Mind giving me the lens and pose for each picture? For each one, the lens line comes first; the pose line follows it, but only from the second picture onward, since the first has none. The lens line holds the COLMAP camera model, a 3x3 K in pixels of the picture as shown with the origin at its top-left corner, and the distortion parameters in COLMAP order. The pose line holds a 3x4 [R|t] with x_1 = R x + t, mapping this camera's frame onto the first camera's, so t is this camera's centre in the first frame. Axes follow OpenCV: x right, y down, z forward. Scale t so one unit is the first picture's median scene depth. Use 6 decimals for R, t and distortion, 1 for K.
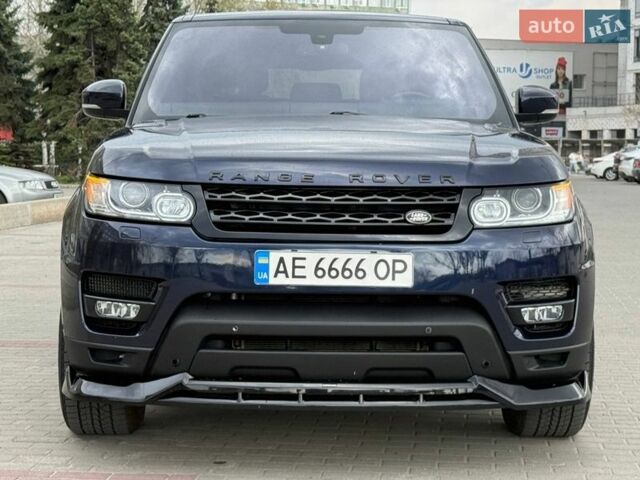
lens RADIAL K [[1394.5, 0, 320.0], [0, 1394.5, 240.0], [0, 0, 1]] dist [0.107052, 0.274165]
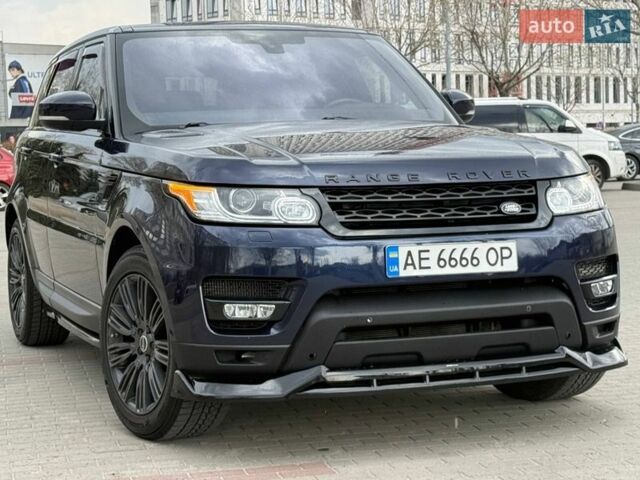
lens RADIAL K [[1394.5, 0, 320.0], [0, 1394.5, 240.0], [0, 0, 1]] dist [0.107052, 0.274165]
pose [[0.941510, -0.055998, 0.332299, -0.439306], [0.056991, 0.998352, 0.006765, -0.007150], [-0.332130, 0.012569, 0.943150, -0.000745]]
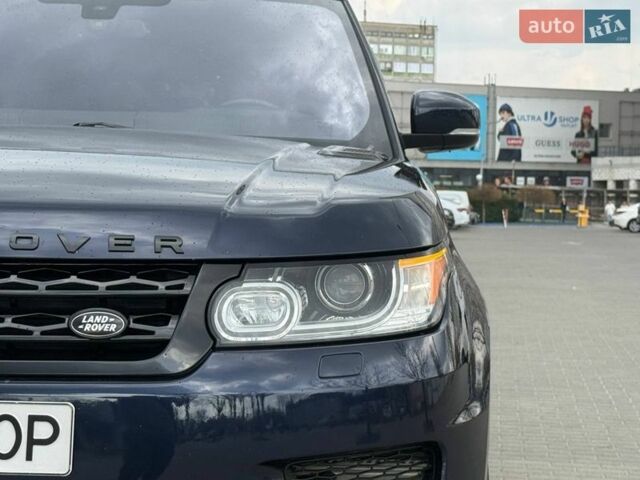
lens RADIAL K [[1394.5, 0, 320.0], [0, 1394.5, 240.0], [0, 0, 1]] dist [0.107052, 0.274165]
pose [[0.999735, 0.011666, -0.019841, 0.154214], [-0.012331, 0.999354, -0.033749, -0.029397], [0.019435, 0.033985, 0.999233, 0.513400]]
